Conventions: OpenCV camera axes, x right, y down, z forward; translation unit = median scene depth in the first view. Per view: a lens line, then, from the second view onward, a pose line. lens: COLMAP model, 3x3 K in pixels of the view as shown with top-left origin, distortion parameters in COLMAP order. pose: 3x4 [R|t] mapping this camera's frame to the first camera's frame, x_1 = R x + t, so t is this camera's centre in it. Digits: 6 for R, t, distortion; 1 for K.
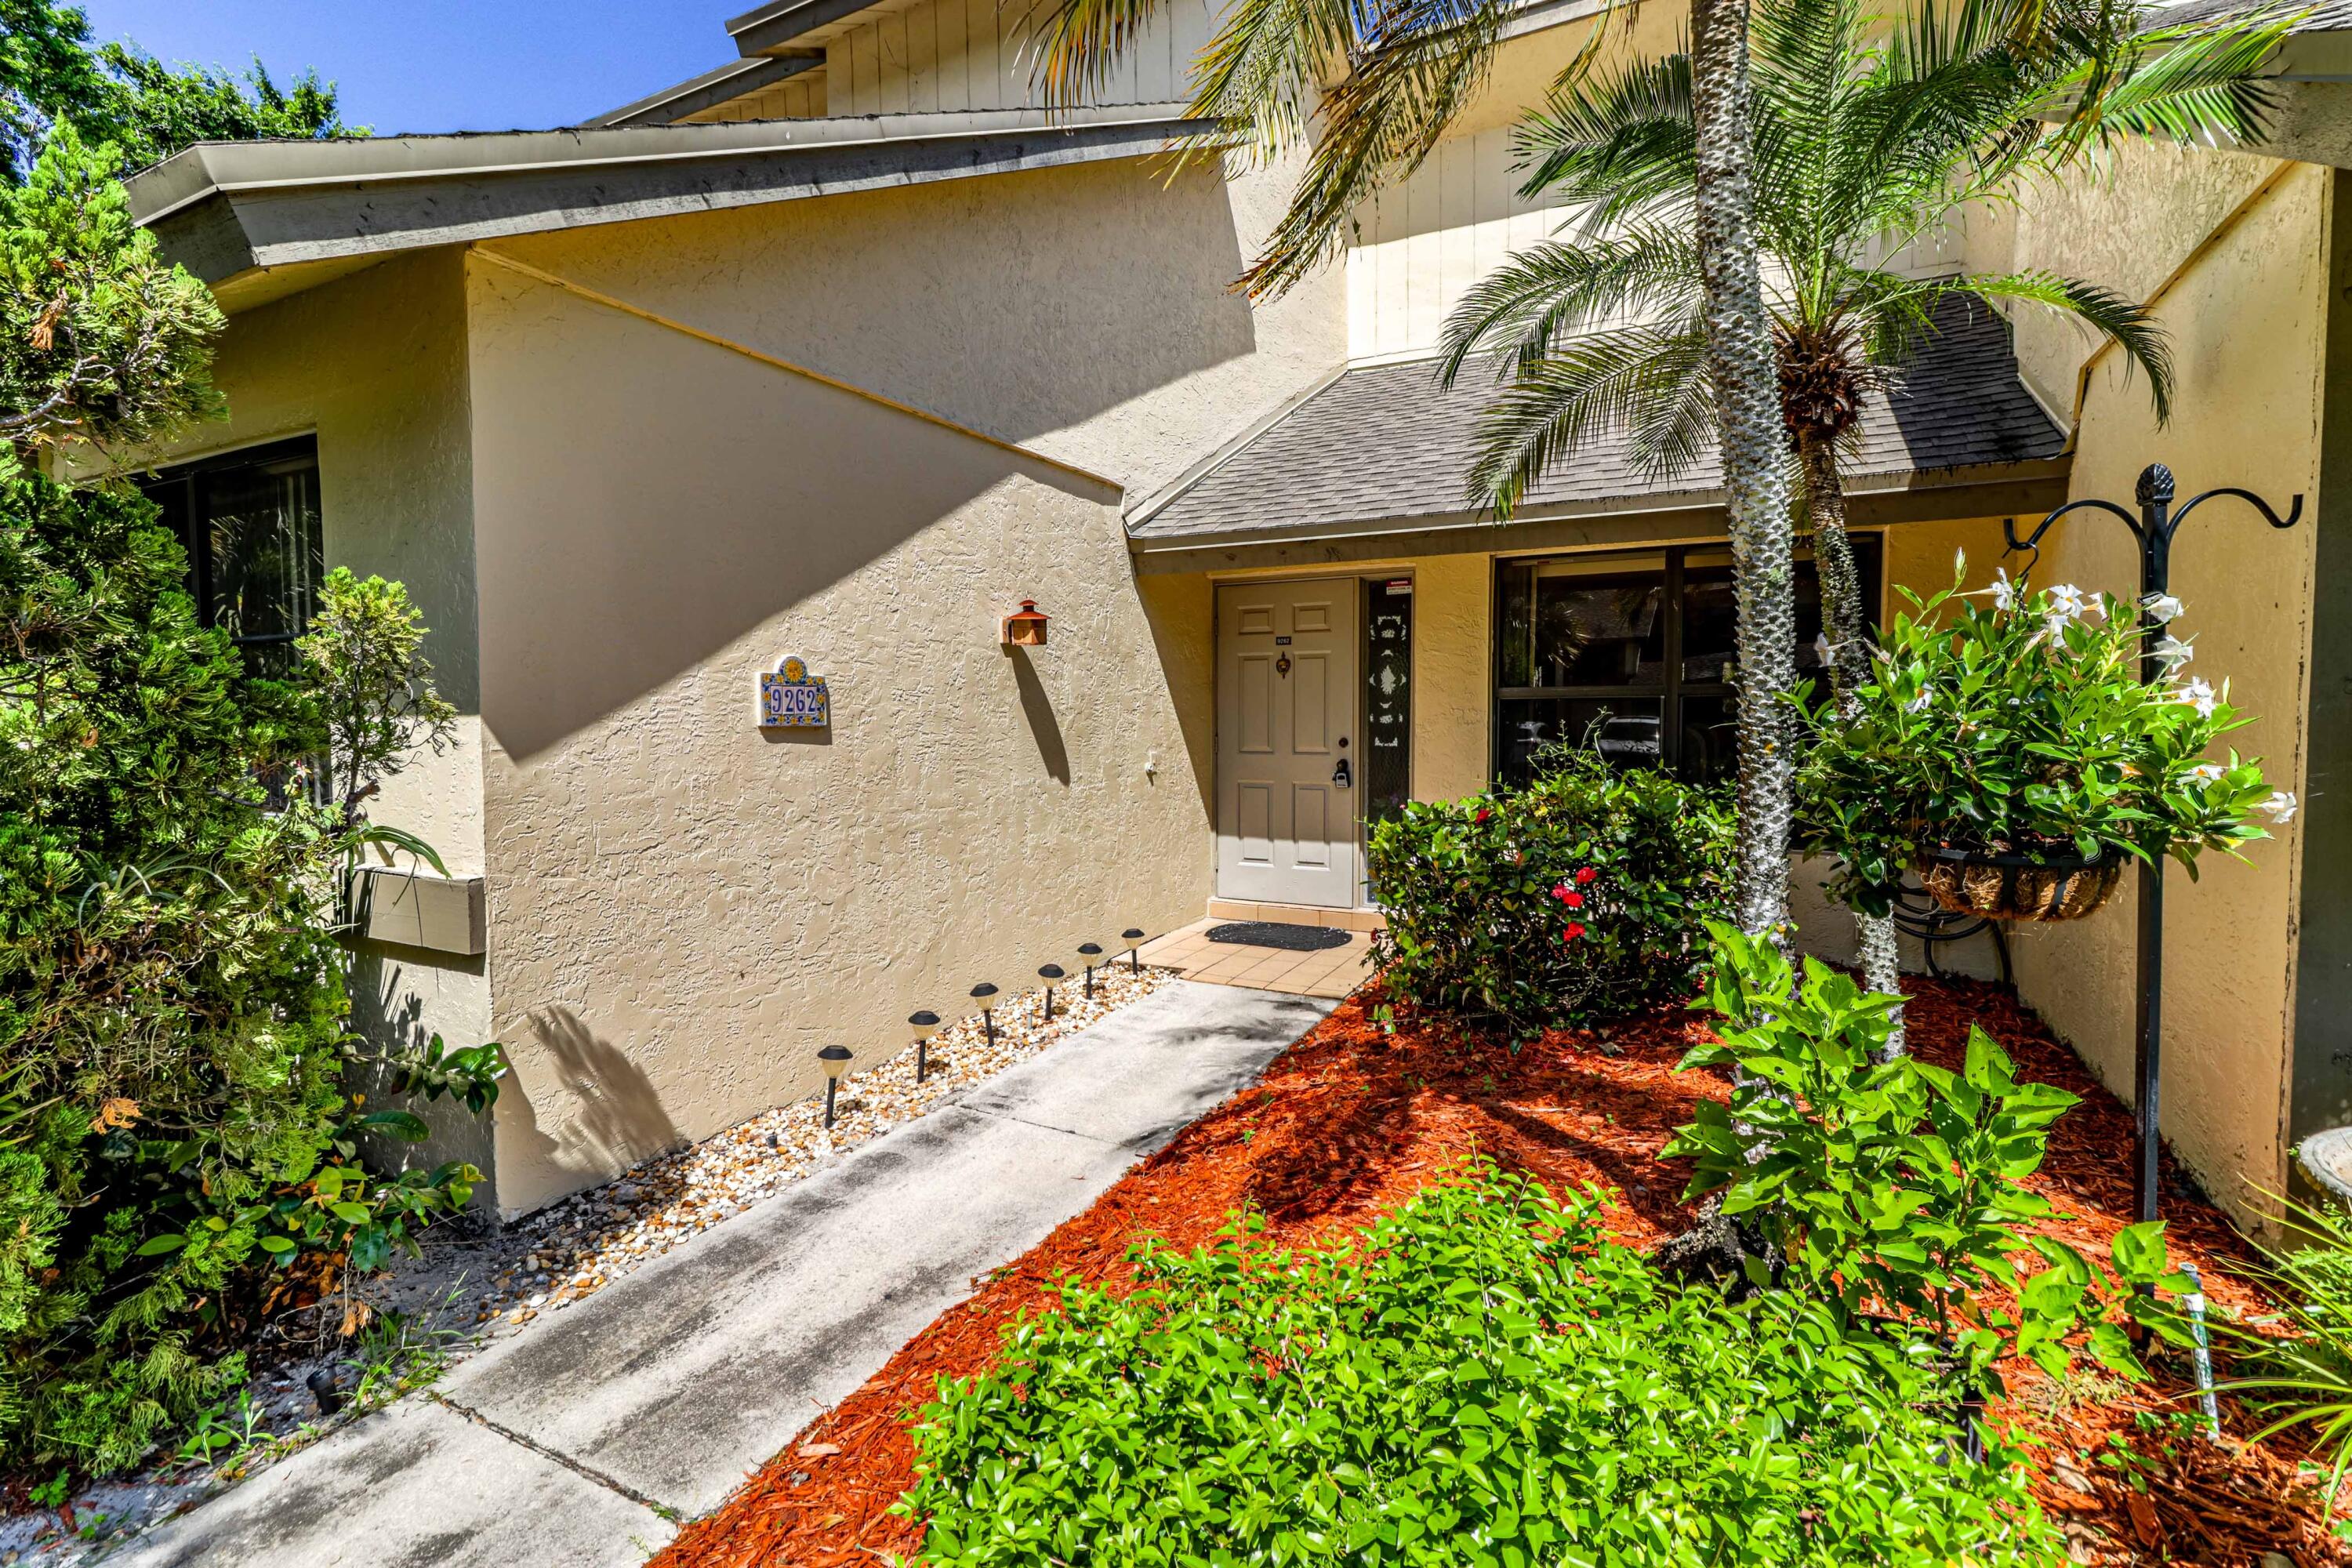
lens RADIAL K [[1096.9, 0, 1175.5], [0, 1096.9, 775.4], [0, 0, 1]] dist [0.005847, 0.000314]
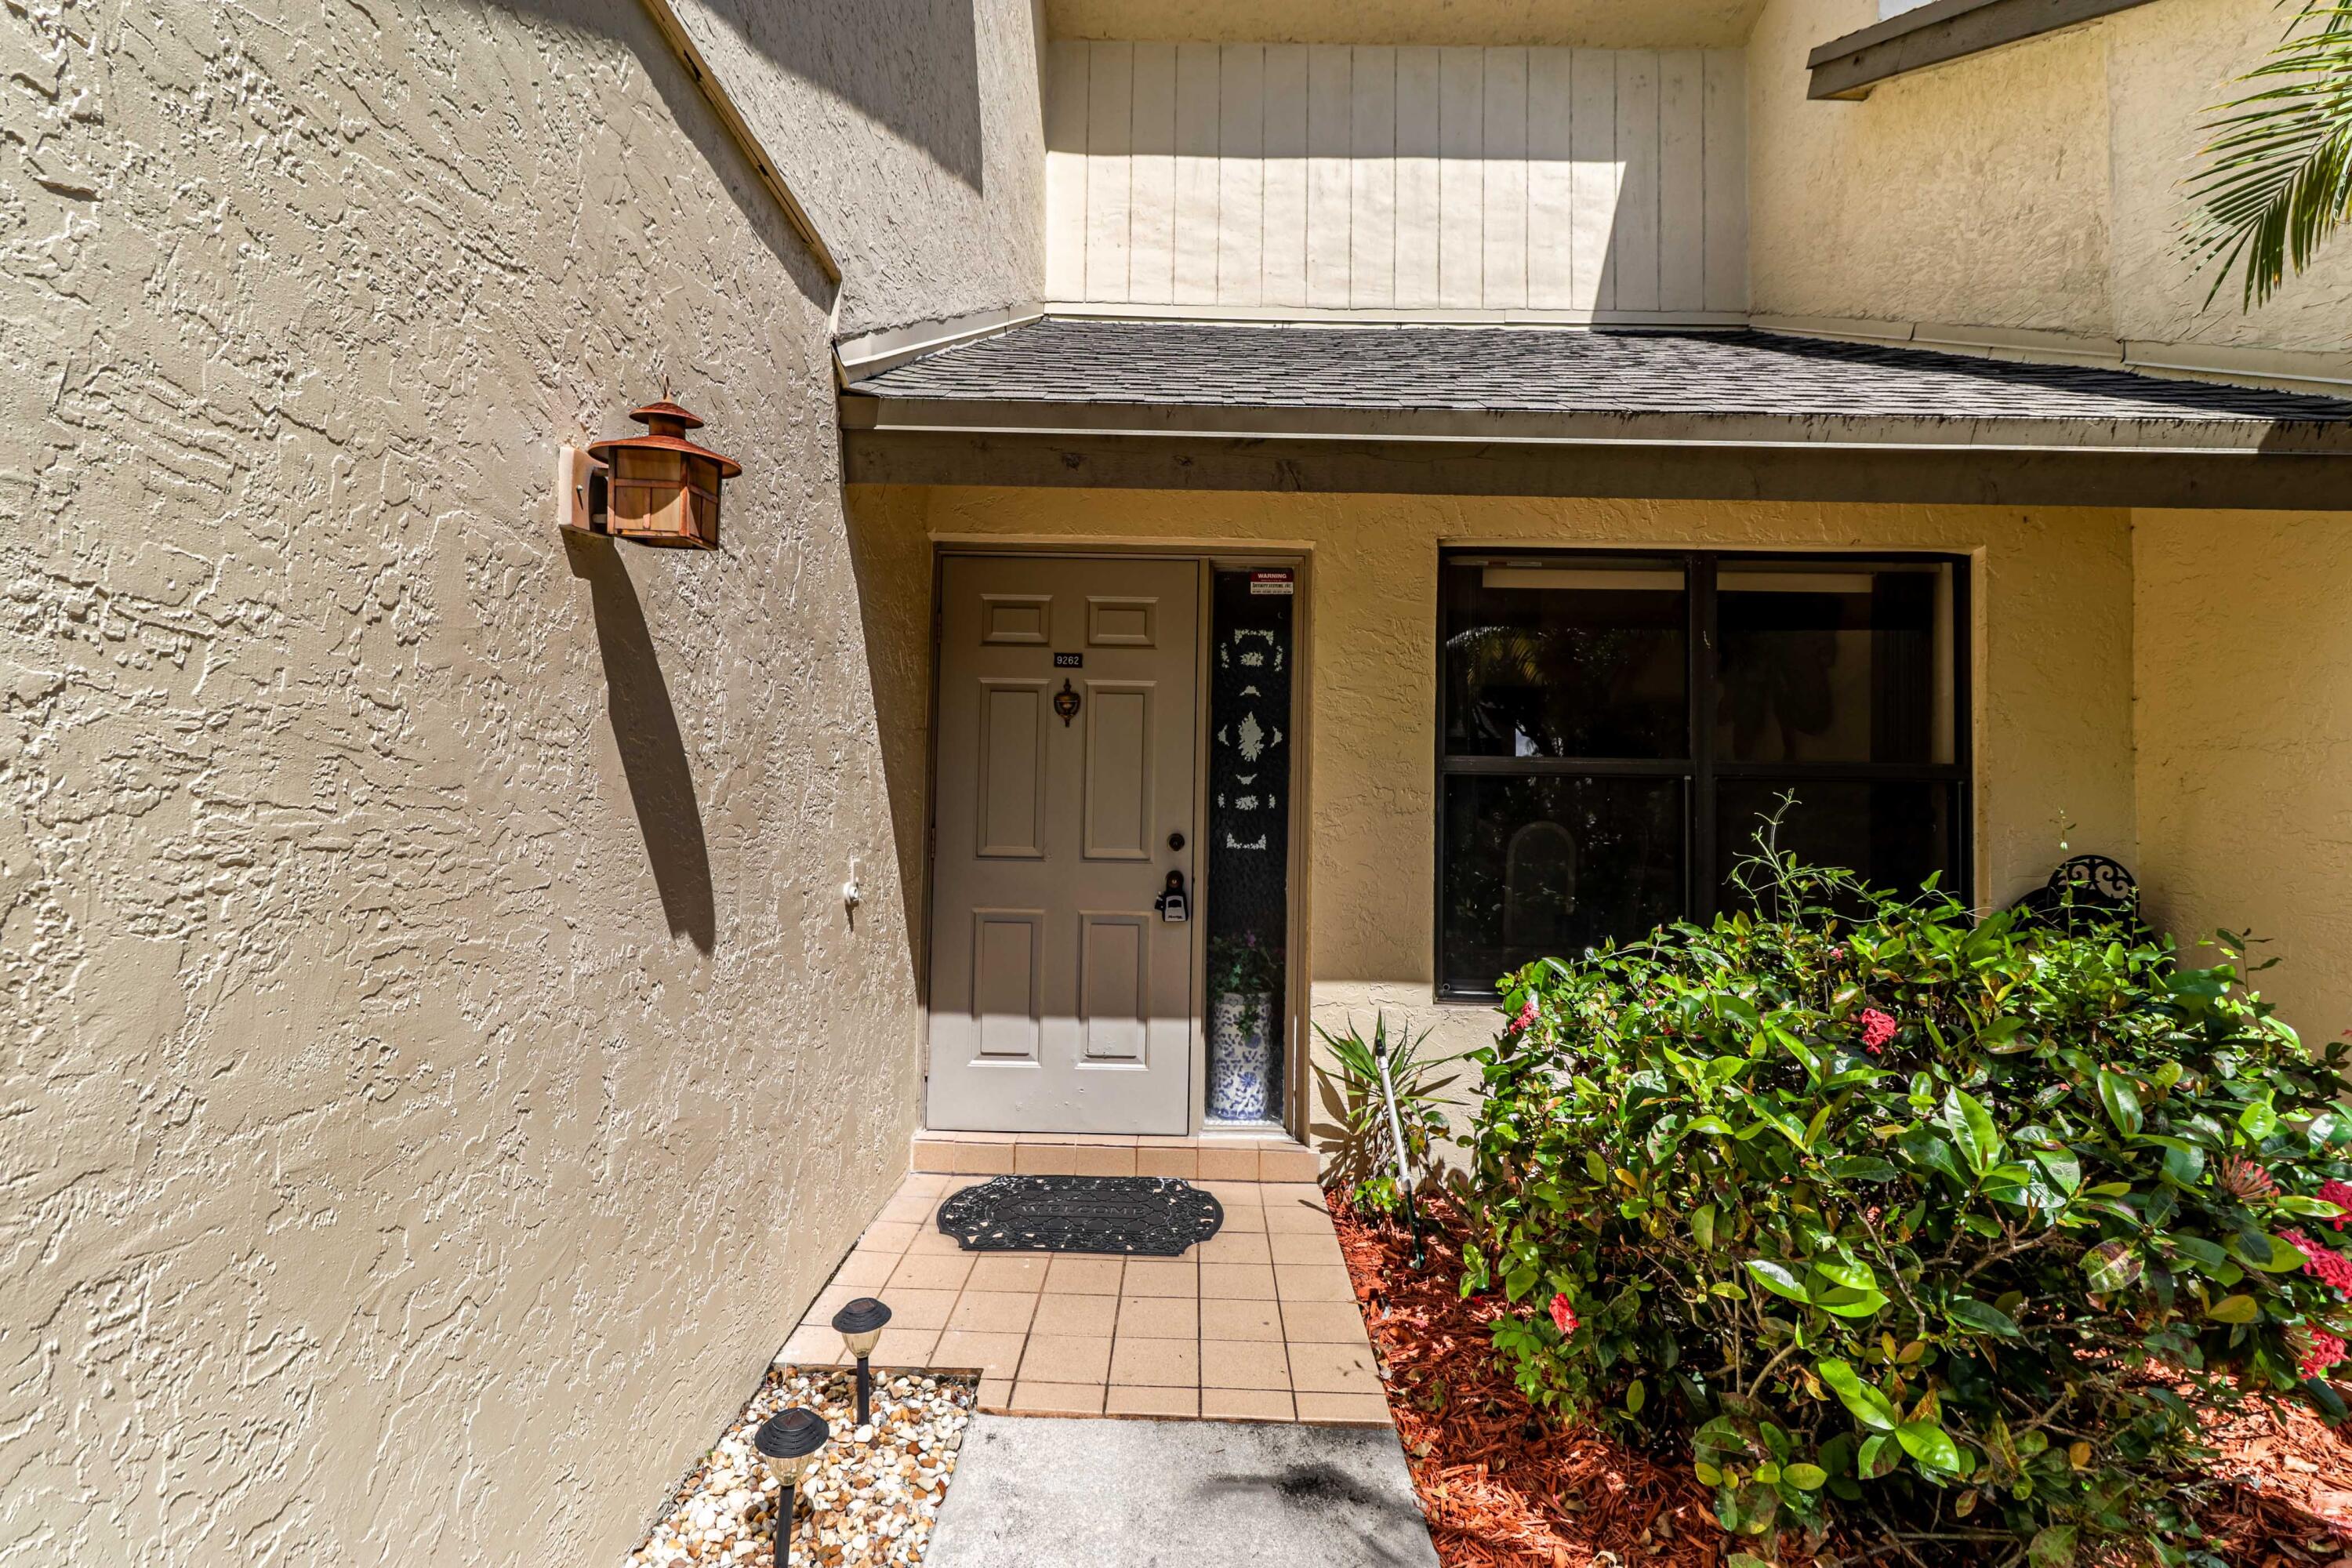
lens RADIAL K [[1096.9, 0, 1183.5], [0, 1096.9, 770.4], [0, 0, 1]] dist [0.005847, 0.000314]
pose [[0.886811, 0.039302, 0.460458, -0.111772], [0.001334, 0.996155, -0.087596, -0.017412], [-0.462131, 0.078296, 0.883349, 0.500783]]
